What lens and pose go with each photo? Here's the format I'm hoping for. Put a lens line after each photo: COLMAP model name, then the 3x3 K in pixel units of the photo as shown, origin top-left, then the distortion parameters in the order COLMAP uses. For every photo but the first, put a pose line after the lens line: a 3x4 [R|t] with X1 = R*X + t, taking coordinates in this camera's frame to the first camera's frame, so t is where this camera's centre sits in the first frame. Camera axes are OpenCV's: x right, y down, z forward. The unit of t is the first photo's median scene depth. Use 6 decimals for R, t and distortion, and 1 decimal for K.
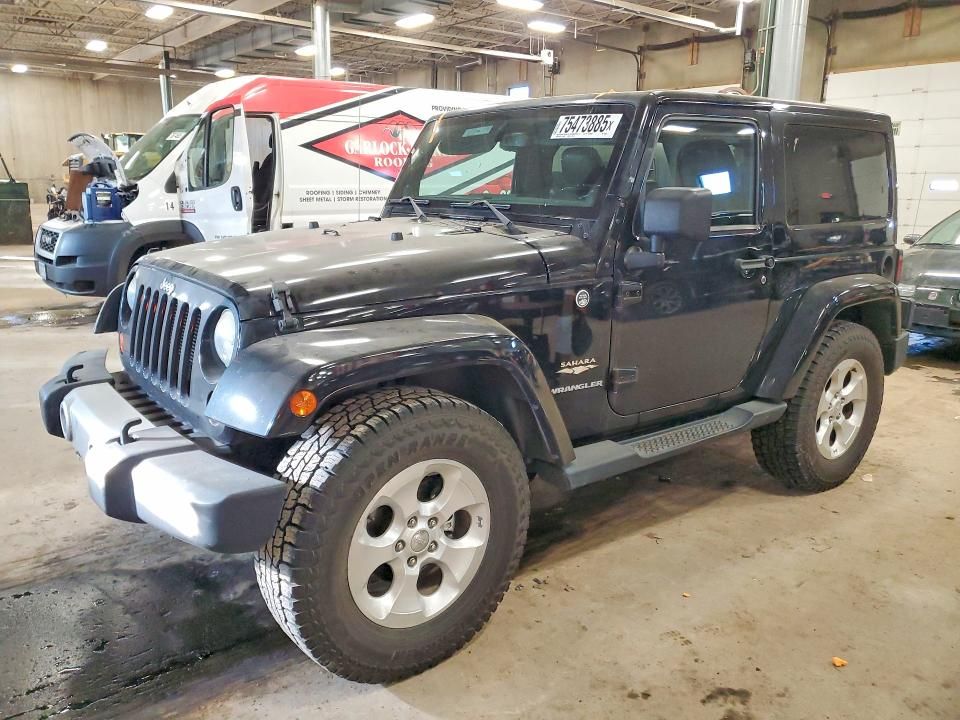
lens RADIAL K [[747.7, 0, 480.0], [0, 747.7, 360.0], [0, 0, 1]] dist [0.004113, 0.004871]
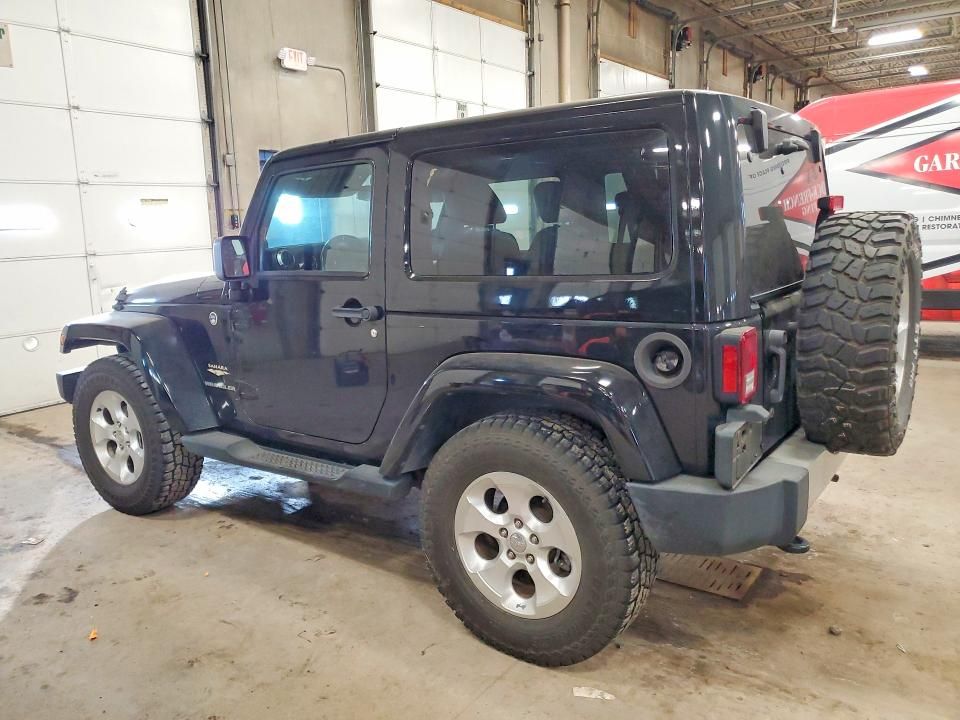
lens RADIAL K [[747.7, 0, 480.0], [0, 747.7, 360.0], [0, 0, 1]] dist [0.004113, 0.004871]
pose [[0.305494, 0.161597, -0.938381, 1.308612], [-0.187452, 0.976415, 0.107121, -0.205934], [0.933560, 0.143176, 0.328581, 0.852681]]
